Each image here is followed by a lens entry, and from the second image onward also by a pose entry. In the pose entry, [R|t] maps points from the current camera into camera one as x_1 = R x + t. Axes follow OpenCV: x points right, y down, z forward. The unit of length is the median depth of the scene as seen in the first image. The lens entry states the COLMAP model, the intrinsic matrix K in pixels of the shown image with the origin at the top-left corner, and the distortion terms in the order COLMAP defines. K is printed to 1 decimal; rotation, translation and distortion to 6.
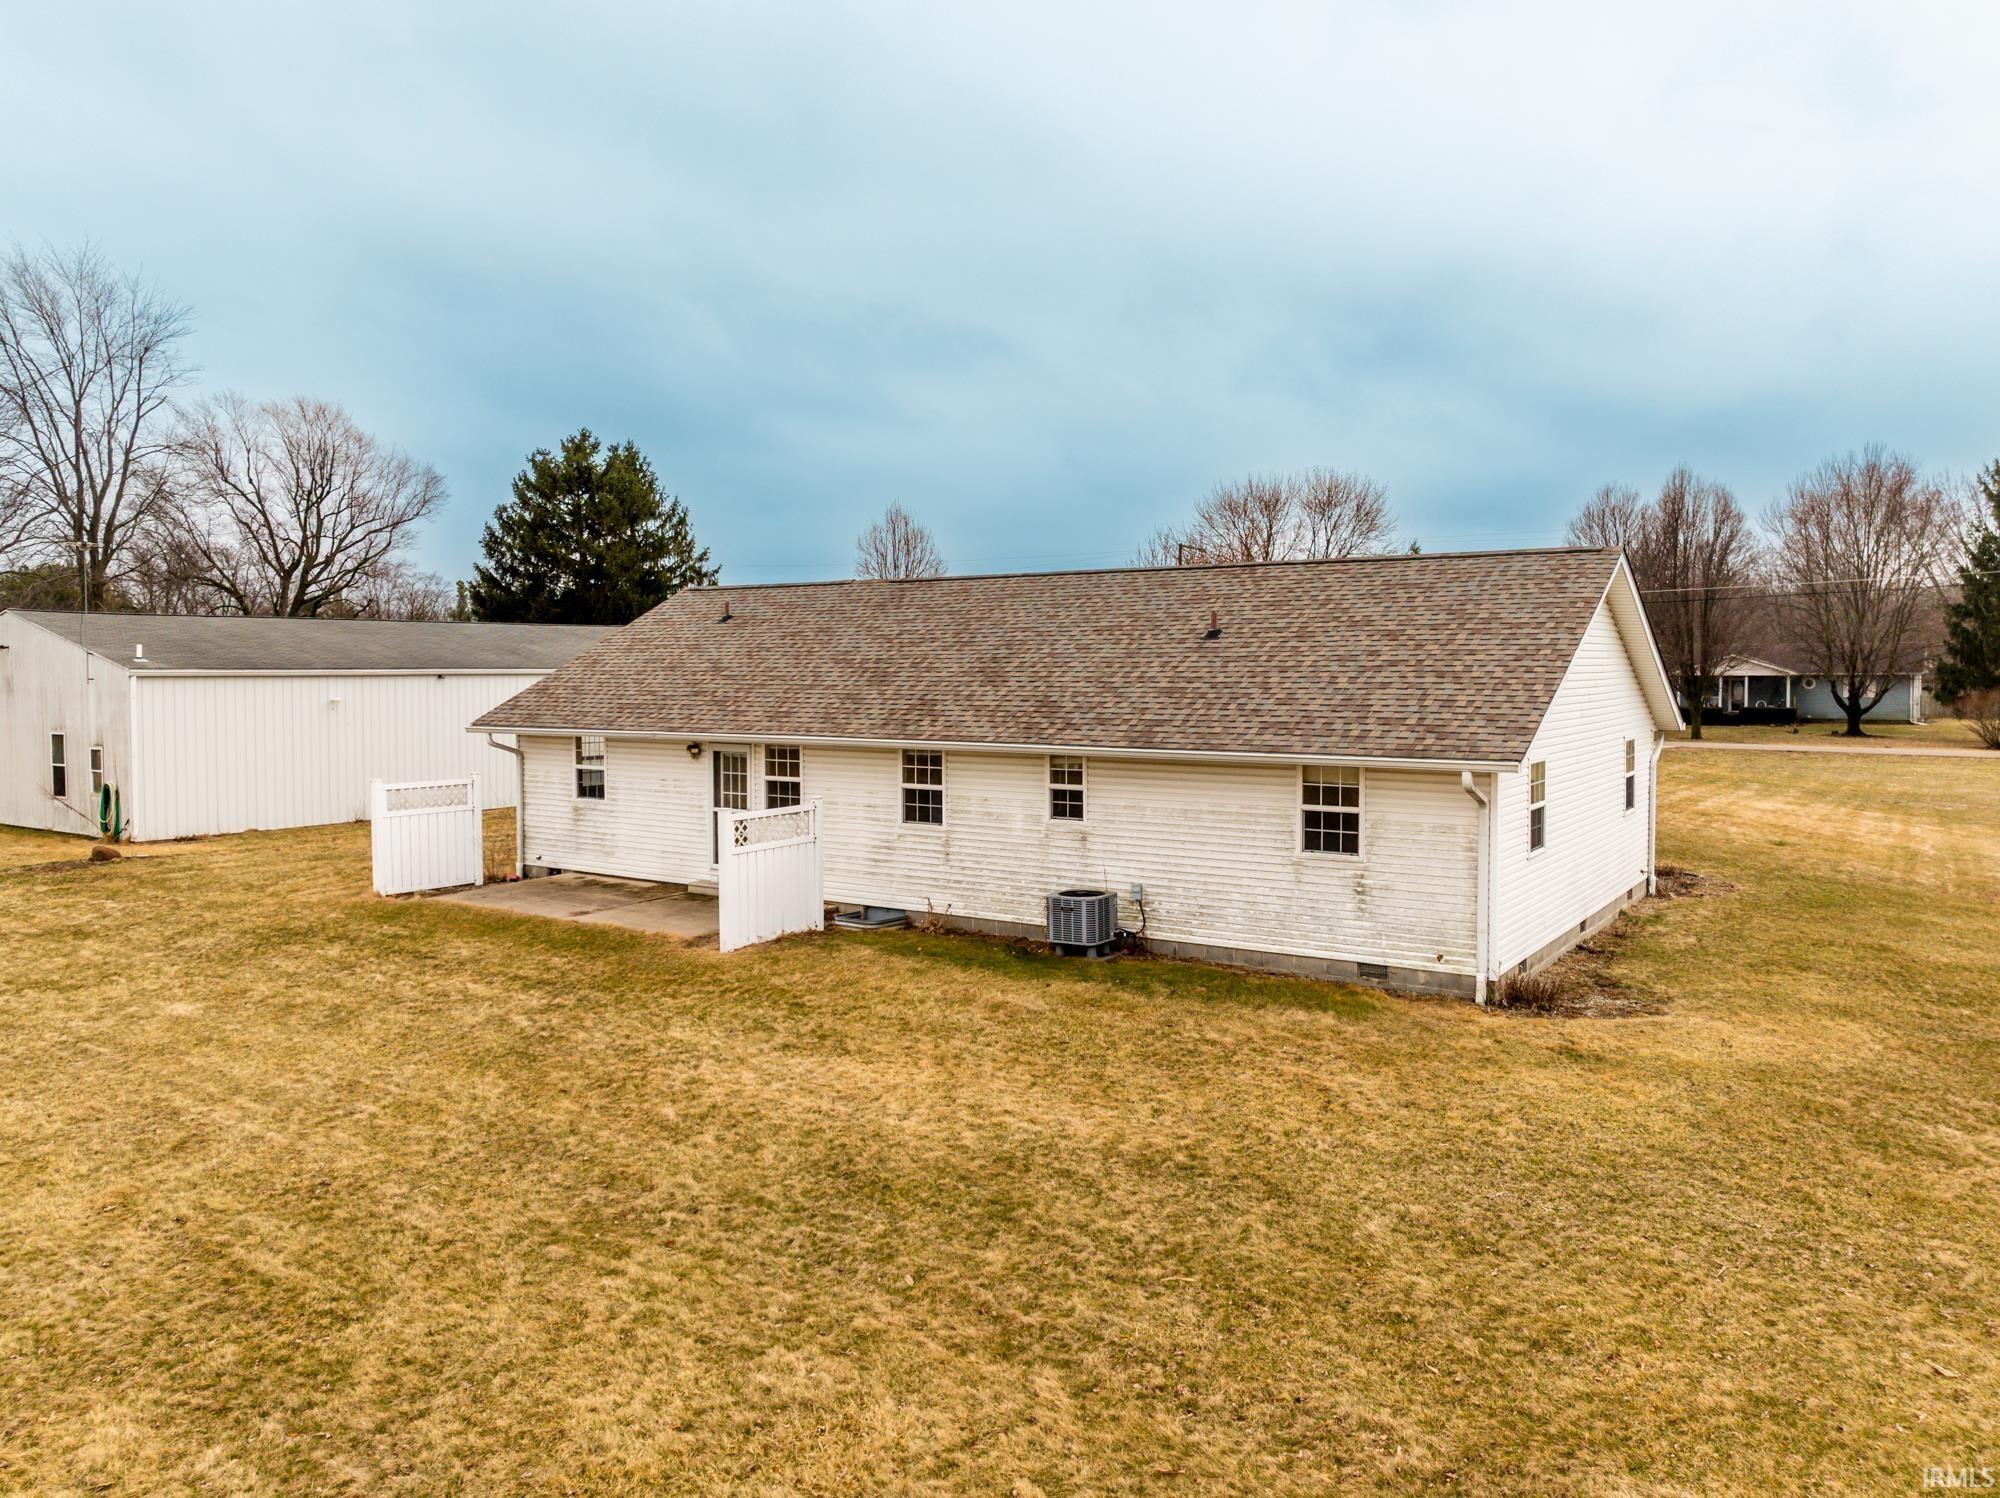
lens RADIAL K [[1437.5, 0, 1006.0], [0, 1437.5, 746.7], [0, 0, 1]] dist [-0.022210, 0.003000]
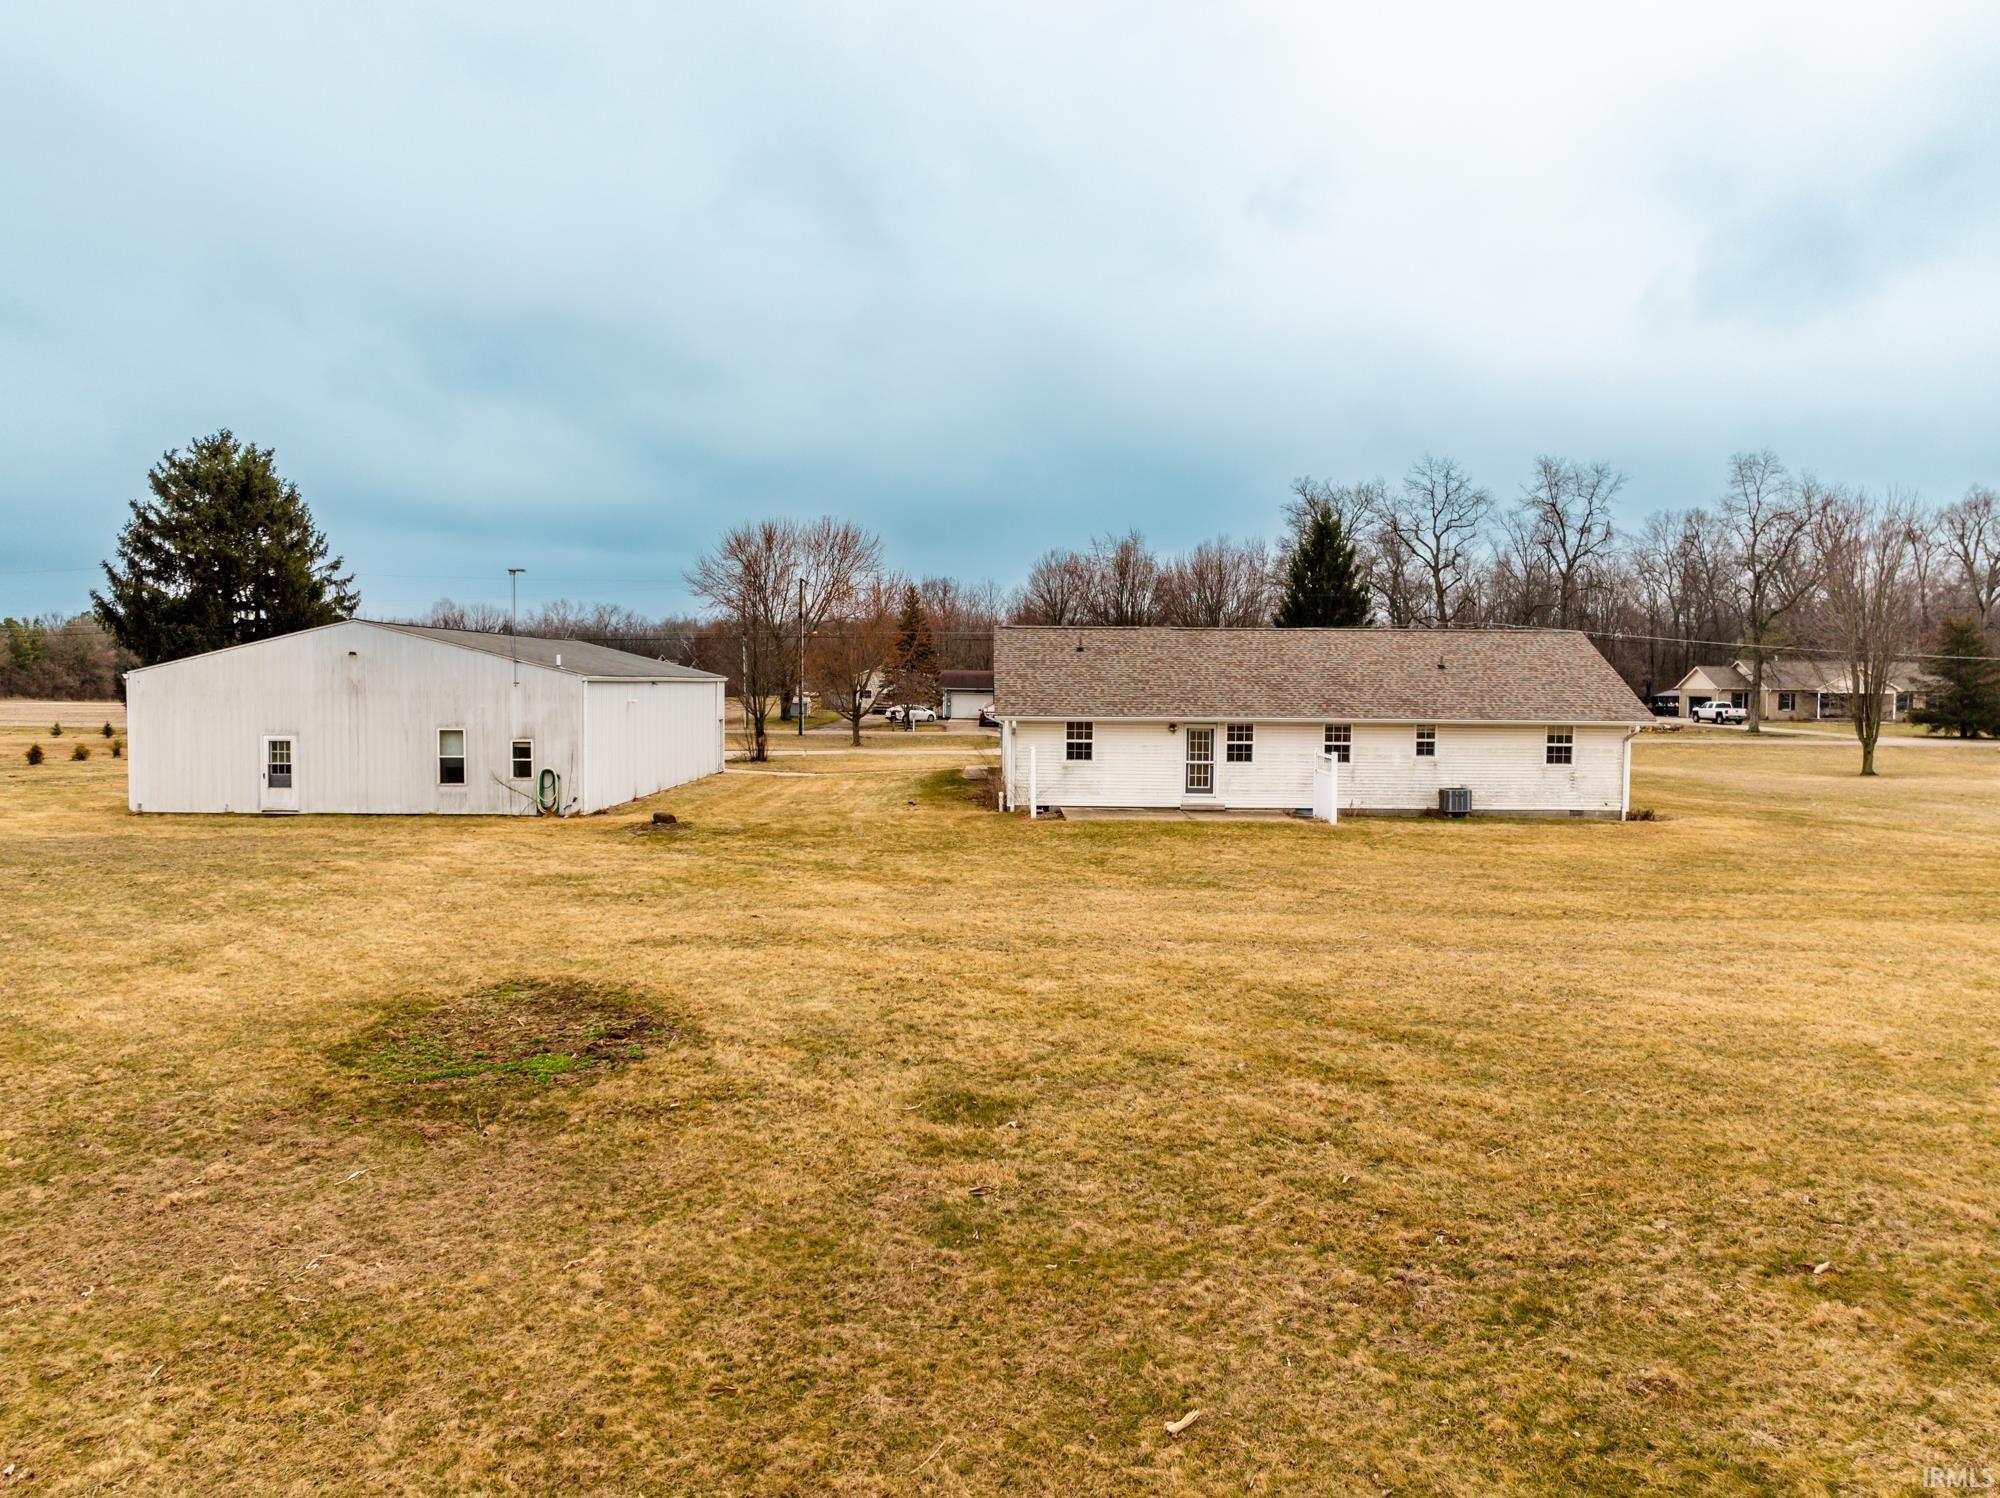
lens RADIAL K [[1437.5, 0, 960.6], [0, 1437.5, 778.9], [0, 0, 1]] dist [-0.022210, 0.003000]
pose [[0.828582, -0.030415, 0.559040, -1.612808], [0.022141, 0.999522, 0.021563, 0.023577], [-0.559429, -0.005489, 0.828860, -0.323923]]
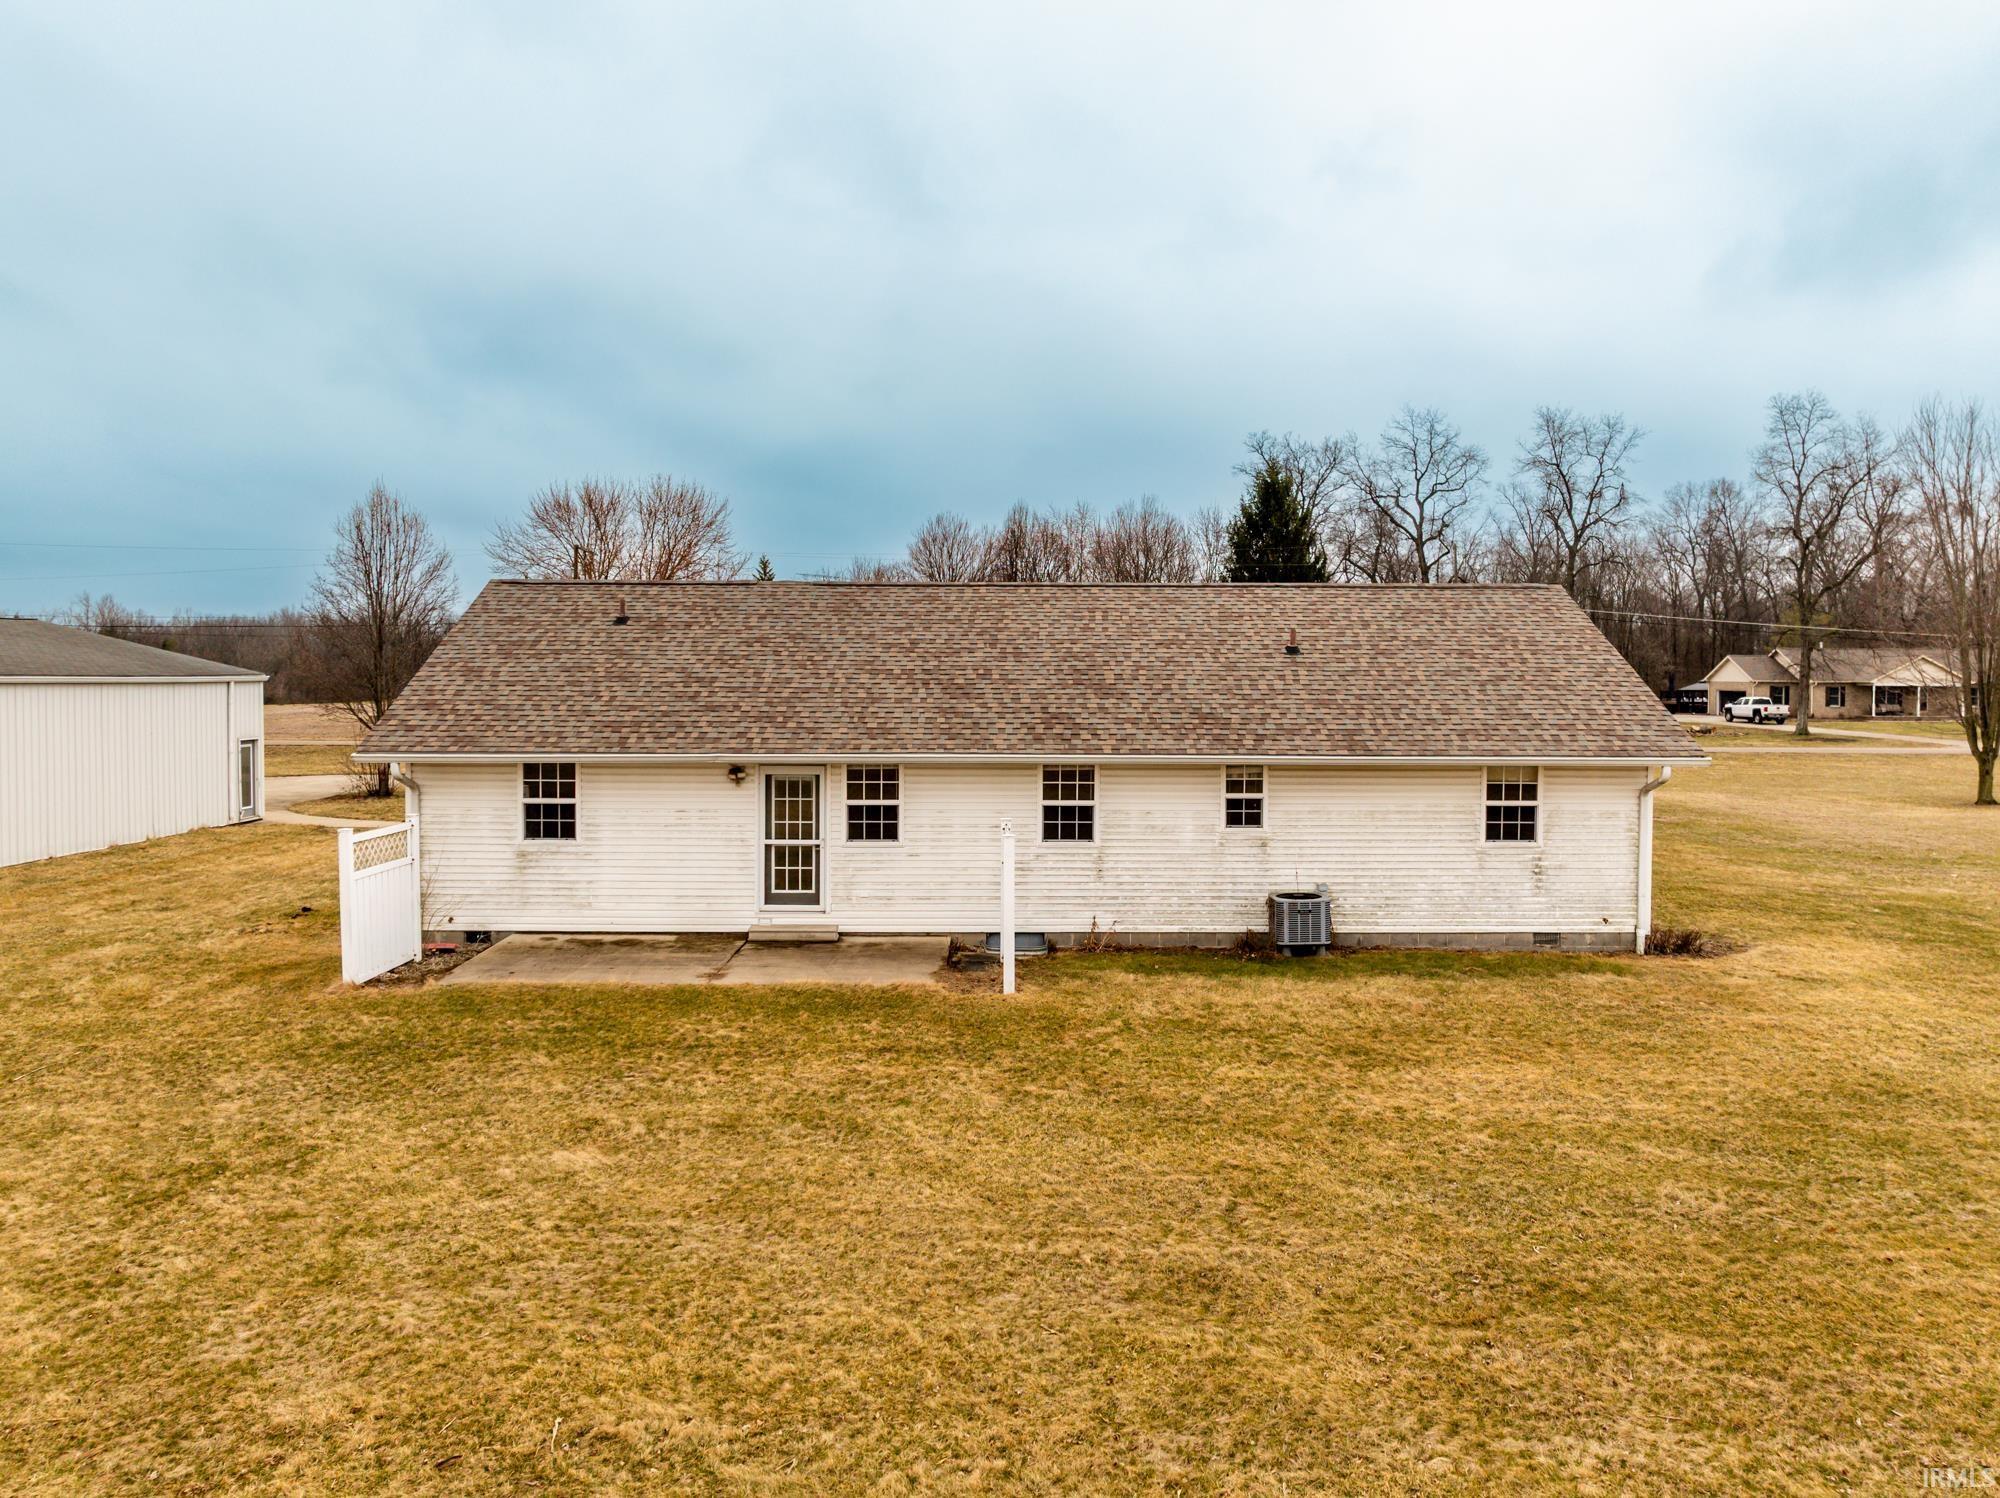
lens RADIAL K [[1437.5, 0, 992.2], [0, 1437.5, 753.5], [0, 0, 1]] dist [-0.022210, 0.003000]
pose [[0.825052, -0.026770, 0.564422, -0.668489], [0.026879, 0.999606, 0.008120, -0.015175], [-0.564417, 0.008471, 0.825447, 0.240860]]
